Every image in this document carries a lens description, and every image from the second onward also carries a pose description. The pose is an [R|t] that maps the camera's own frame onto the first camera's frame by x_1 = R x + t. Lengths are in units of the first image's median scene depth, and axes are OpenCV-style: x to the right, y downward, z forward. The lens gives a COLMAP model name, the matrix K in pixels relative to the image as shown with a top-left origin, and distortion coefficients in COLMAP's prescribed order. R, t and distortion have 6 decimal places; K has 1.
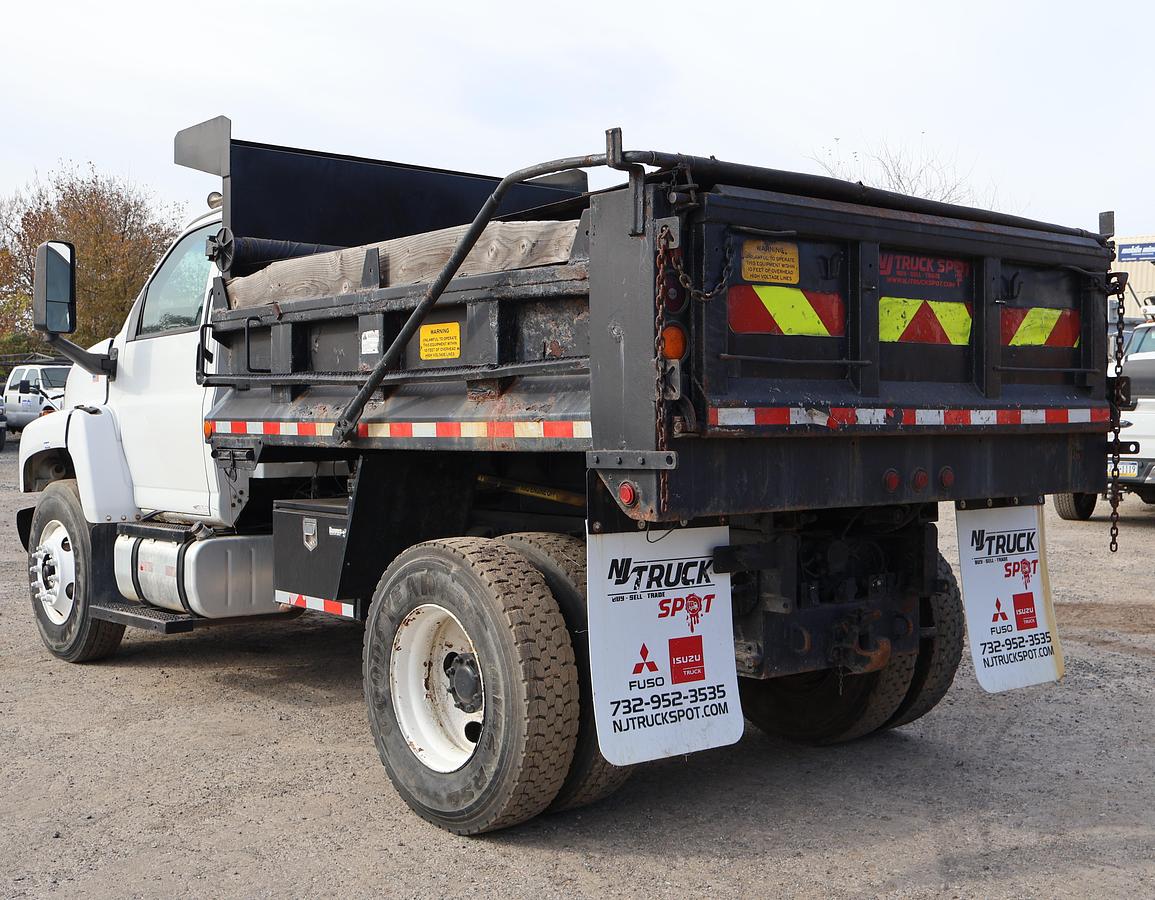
lens RADIAL K [[1436.8, 0, 537.0], [0, 1436.8, 466.6], [0, 0, 1]] dist [0.022827, 0.000000]
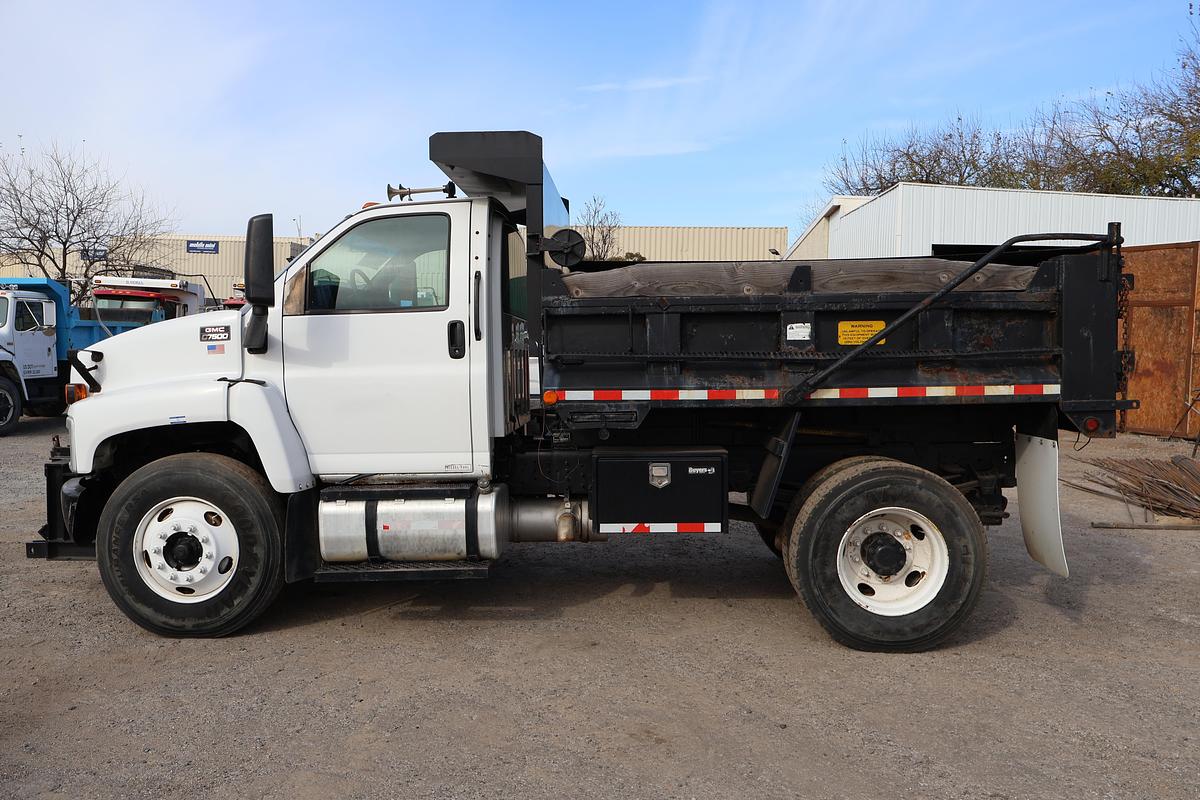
lens RADIAL K [[1015.1, 0, 608.7], [0, 1015.1, 405.2], [0, 0, 1]] dist [-0.011080, 0.025676]
pose [[0.637016, -0.045240, 0.769522, -0.947142], [0.037433, 0.998914, 0.027738, -0.045955], [-0.769941, 0.011136, 0.638018, 0.479242]]
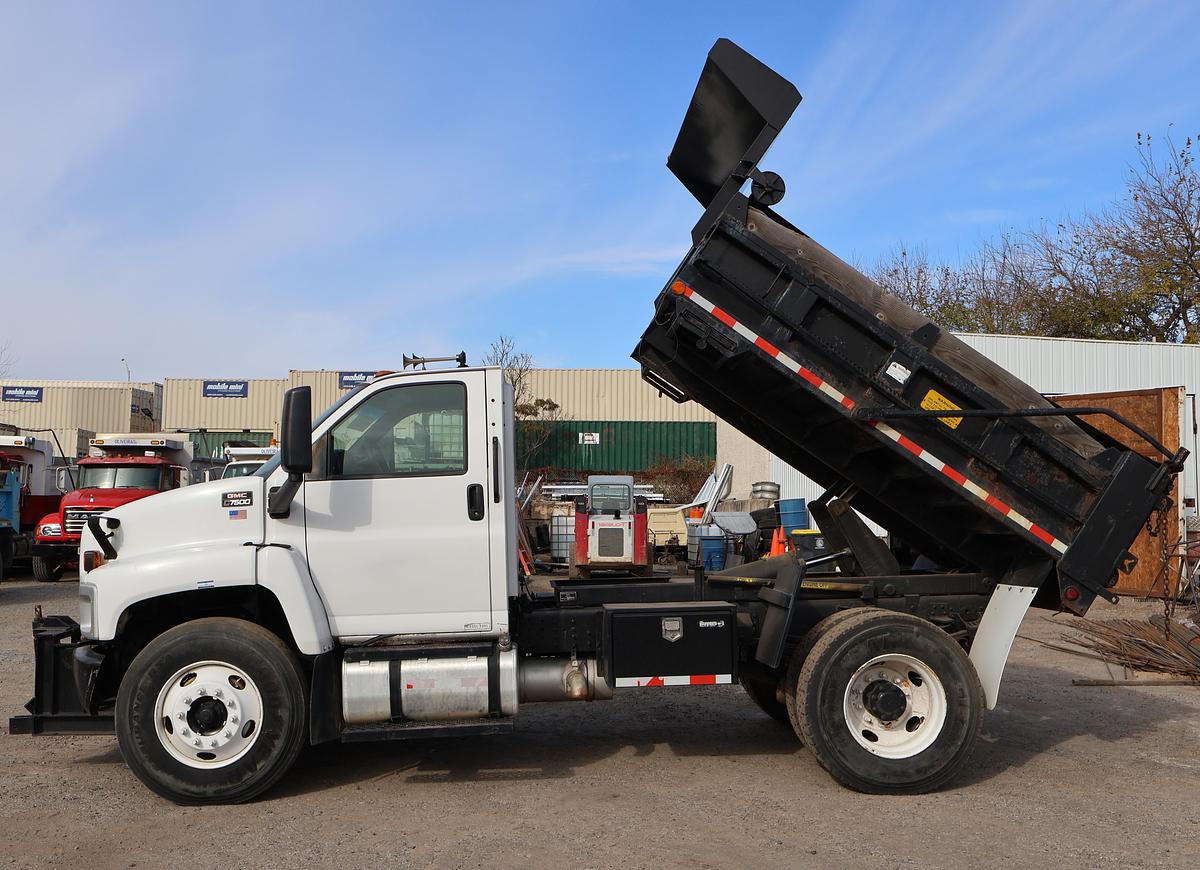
lens RADIAL K [[1216.3, 0, 601.4], [0, 1216.3, 439.0], [0, 0, 1]] dist [0.010656, 0.000000]
pose [[0.568308, 0.037124, 0.821978, -1.221542], [0.052883, 0.995268, -0.081514, -0.044309], [-0.821115, 0.089794, 0.563655, 0.416219]]
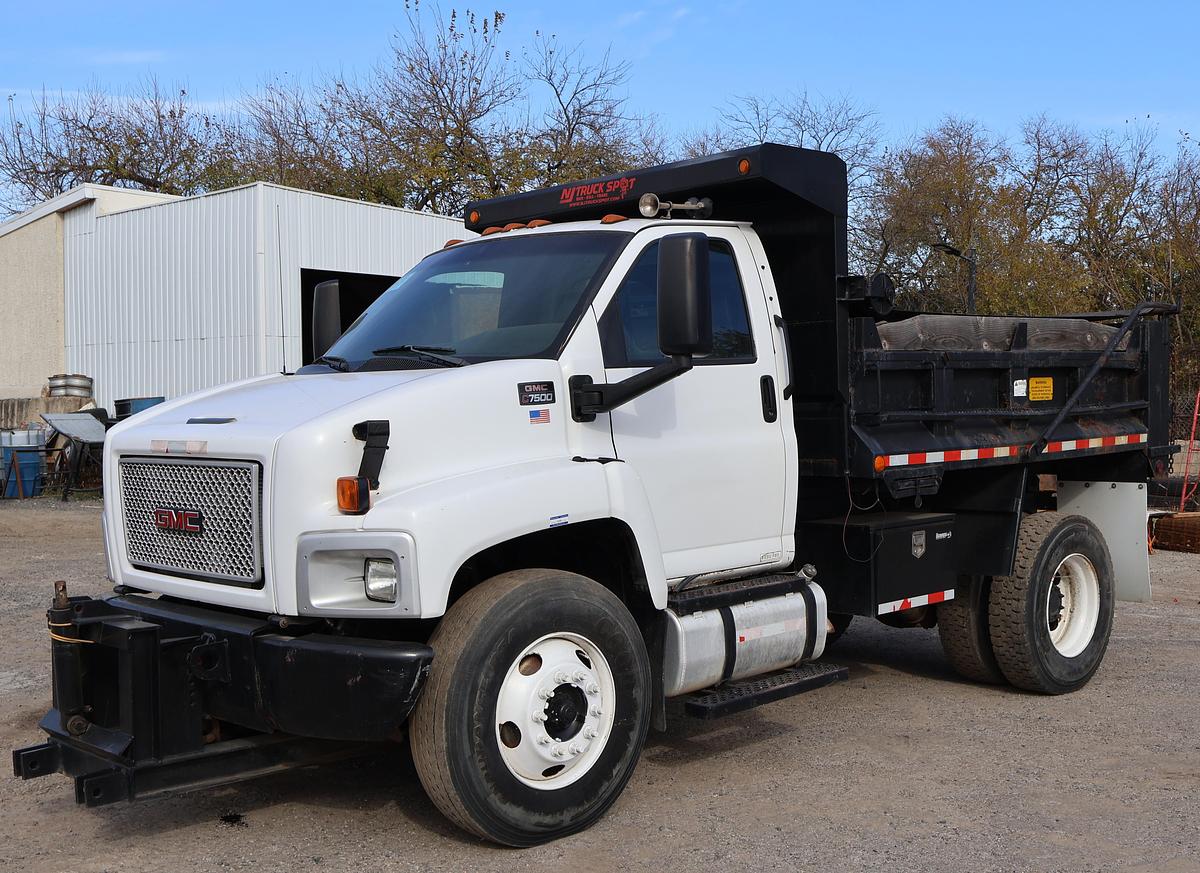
lens RADIAL K [[1412.0, 0, 669.3], [0, 1412.0, 486.8], [0, 0, 1]] dist [0.003548, 0.000000]
pose [[-0.130869, -0.064009, 0.989331, -1.373553], [0.057174, 0.995765, 0.071988, -0.103176], [-0.989750, 0.065985, -0.126655, 1.438295]]
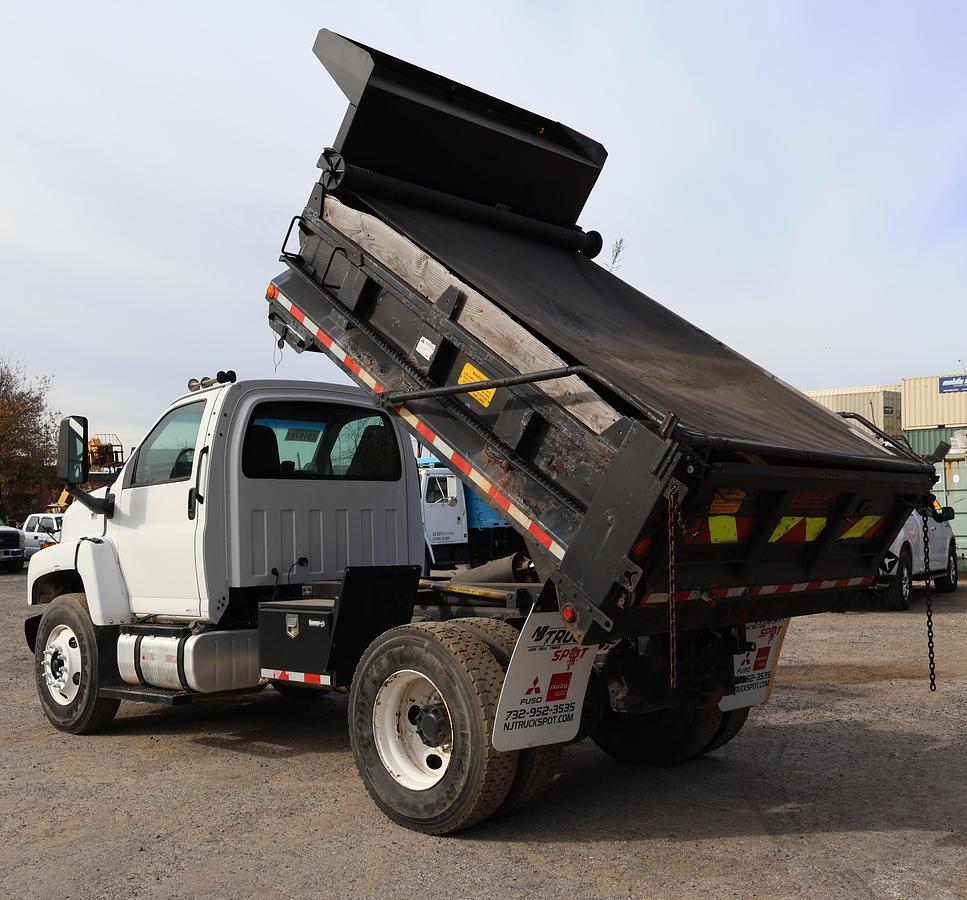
lens RADIAL K [[1158.5, 0, 433.8], [0, 1158.5, 461.6], [0, 0, 1]] dist [0.016703, 0.000000]
pose [[0.994974, -0.016720, 0.098731, -0.138183], [0.026627, 0.994642, -0.099890, 0.005203], [-0.096531, 0.102017, 0.990088, -0.140453]]
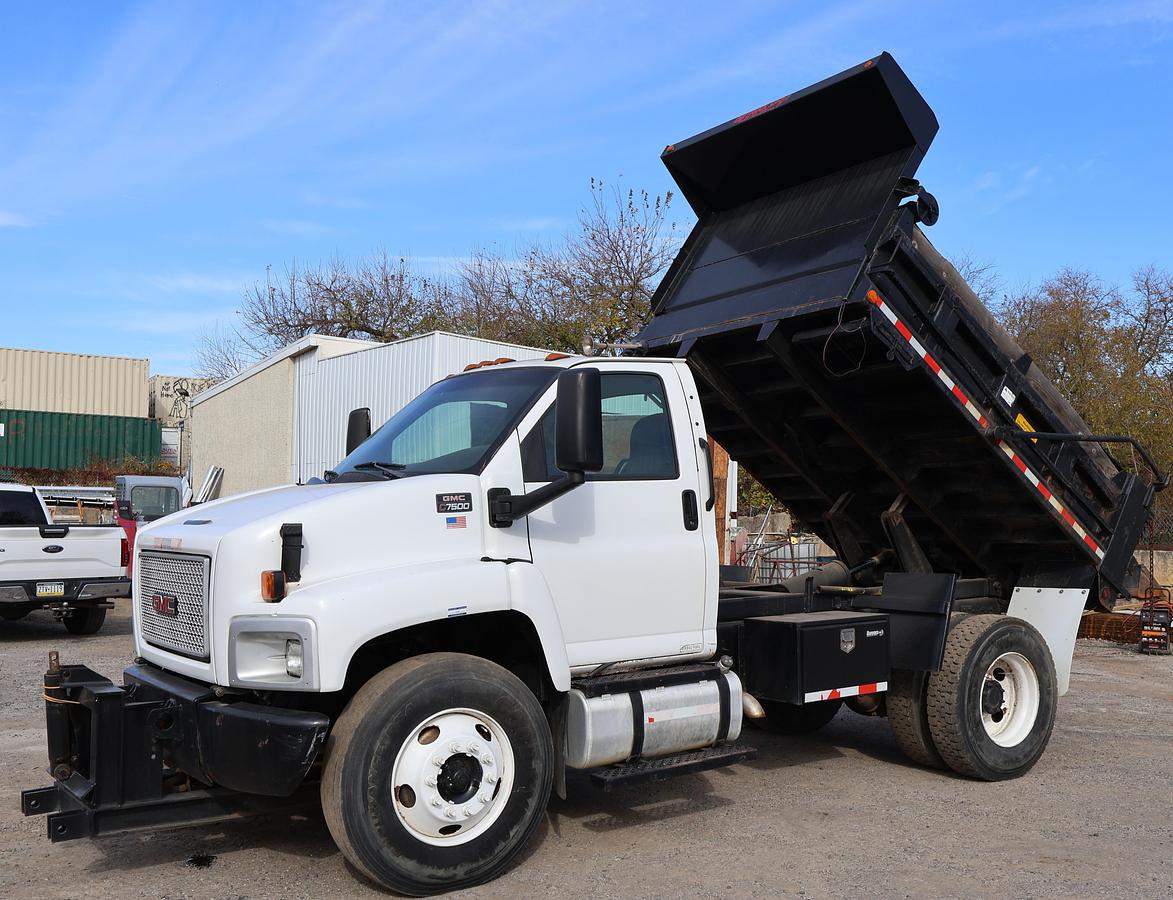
lens RADIAL K [[1212.3, 0, 678.3], [0, 1212.3, 474.6], [0, 0, 1]] dist [-0.010857, 0.000000]
pose [[0.001551, 0.027377, 0.999624, -1.380966], [0.048397, 0.998452, -0.027420, -0.089976], [-0.998827, 0.048422, 0.000223, 1.225245]]
